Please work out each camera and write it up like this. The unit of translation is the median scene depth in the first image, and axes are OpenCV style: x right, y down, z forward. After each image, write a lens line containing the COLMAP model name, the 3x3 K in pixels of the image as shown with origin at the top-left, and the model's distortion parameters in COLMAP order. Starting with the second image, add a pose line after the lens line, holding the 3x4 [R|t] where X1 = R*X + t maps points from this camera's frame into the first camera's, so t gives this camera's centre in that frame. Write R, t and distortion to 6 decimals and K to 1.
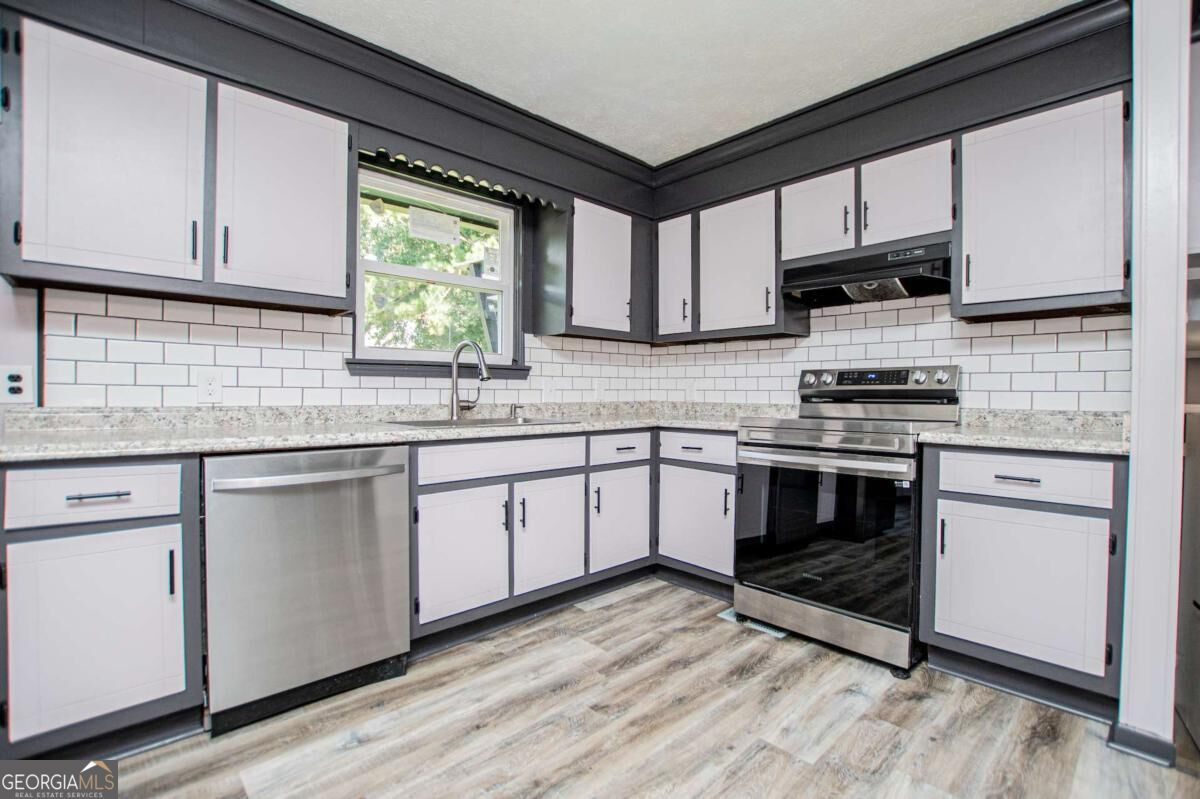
lens RADIAL K [[545.0, 0, 624.0], [0, 545.0, 401.9], [0, 0, 1]] dist [-0.026040, 0.000630]
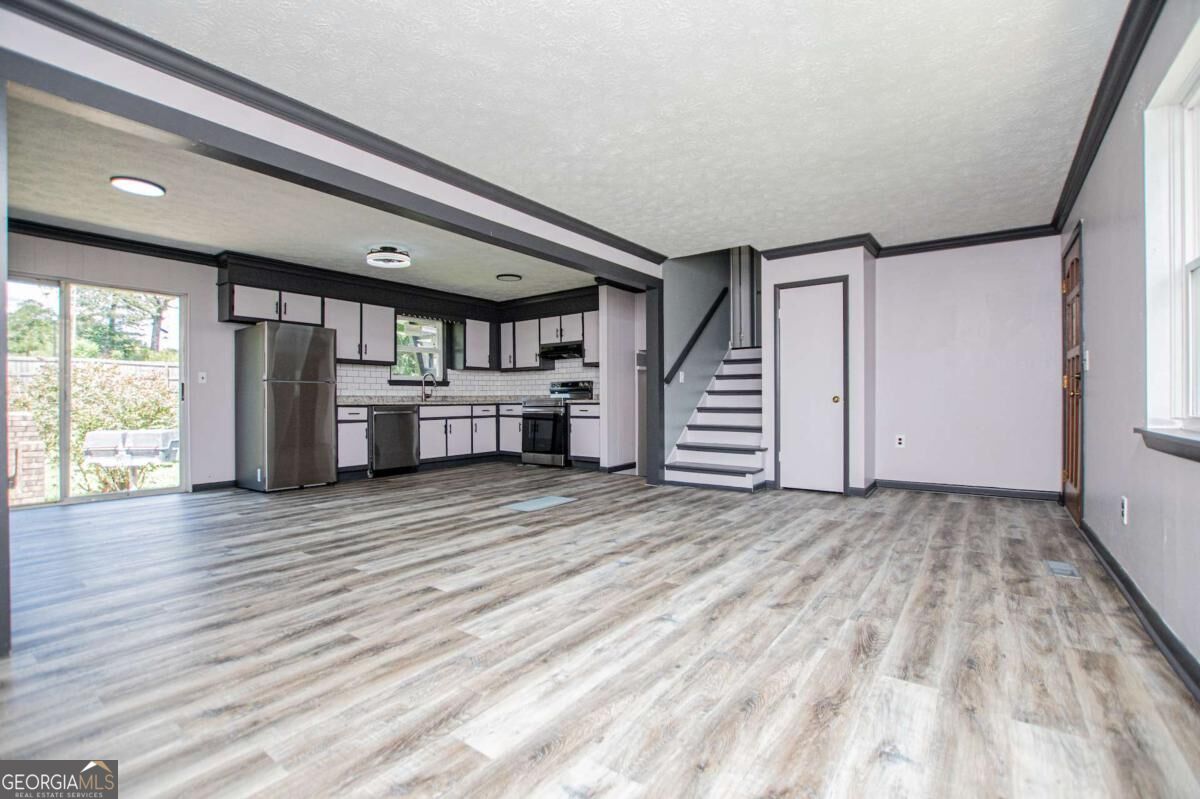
lens RADIAL K [[533.3, 0, 611.8], [0, 533.3, 400.5], [0, 0, 1]] dist [-0.026813, 0.001485]
pose [[0.985835, -0.012852, 0.167224, 0.213936], [0.015302, 0.999794, -0.013368, 0.092863], [-0.167017, 0.015737, 0.985828, -2.112368]]
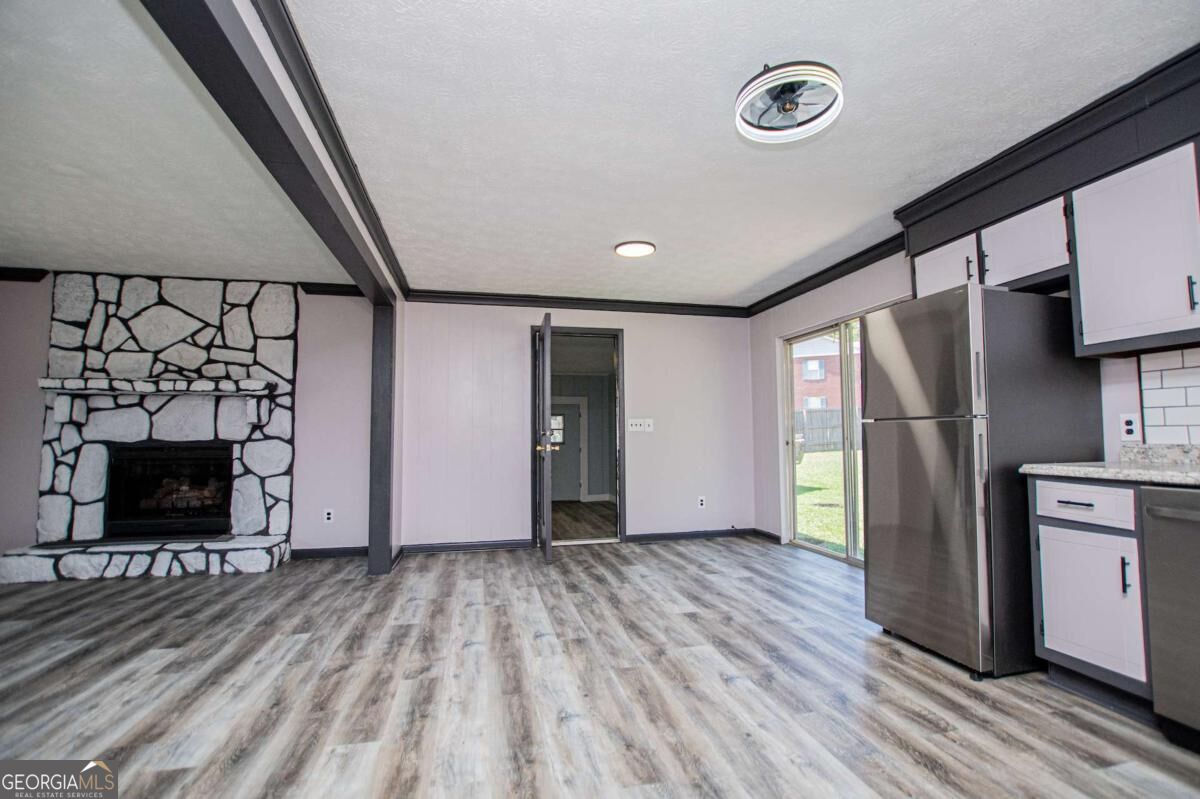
lens RADIAL K [[536.4, 0, 607.6], [0, 536.4, 396.9], [0, 0, 1]] dist [-0.026131, 0.001489]
pose [[-0.515801, -0.071887, -0.853687, 0.535429], [-0.011076, 0.996950, -0.077259, 0.006206], [0.856637, -0.030395, -0.515024, 0.378428]]
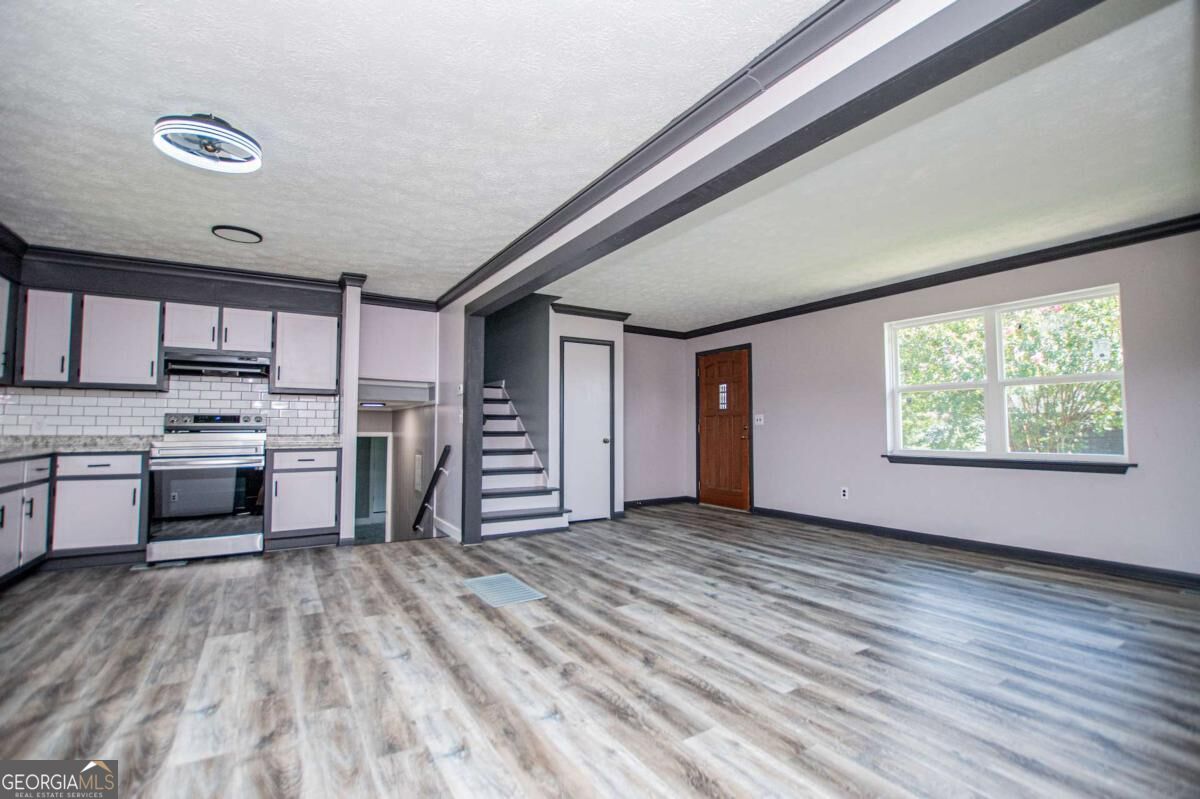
lens RADIAL K [[536.4, 0, 607.6], [0, 536.4, 396.9], [0, 0, 1]] dist [-0.026131, 0.001489]
pose [[0.213508, 0.049778, 0.975672, -1.110509], [0.019070, 0.998298, -0.055105, 0.005283], [-0.976755, 0.030371, 0.212195, -0.734397]]
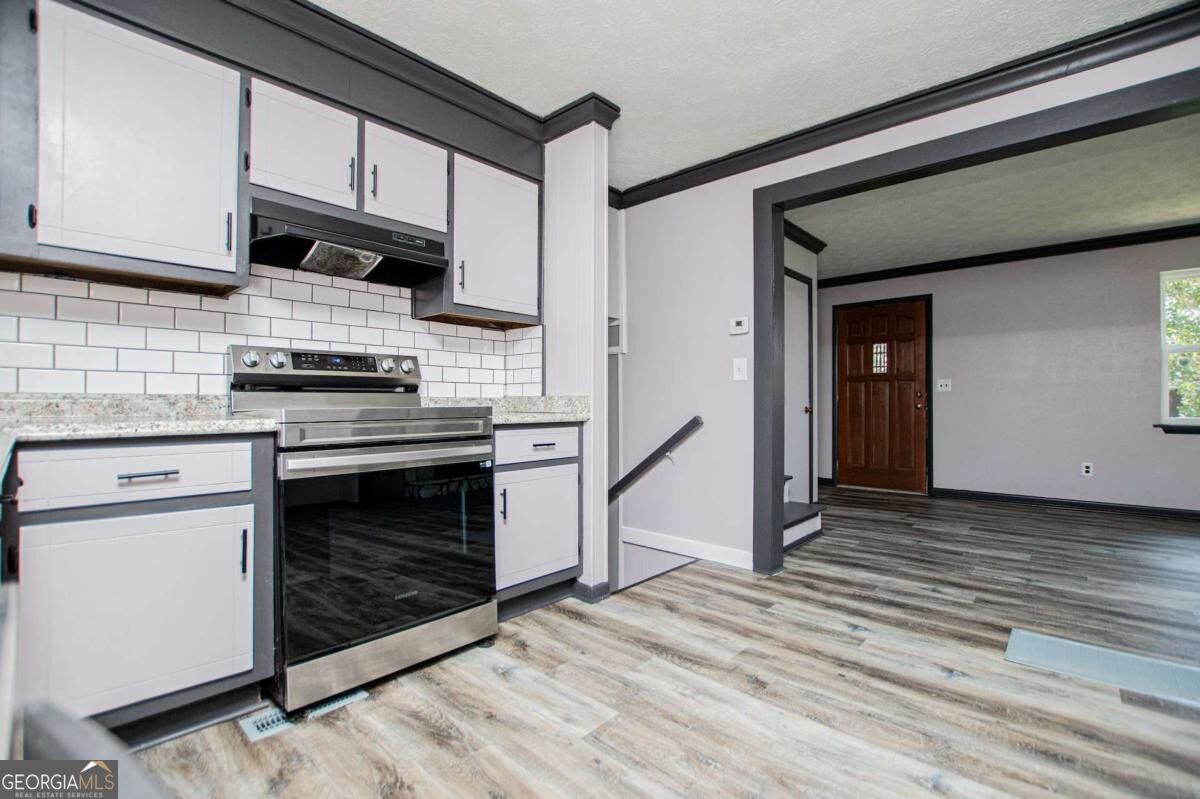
lens RADIAL K [[533.3, 0, 611.8], [0, 533.3, 400.5], [0, 0, 1]] dist [-0.026813, 0.001485]
pose [[-0.059925, -0.001558, 0.998202, -0.457110], [0.015634, 0.999875, 0.002499, 0.023128], [-0.998080, 0.015756, -0.059893, 0.679010]]
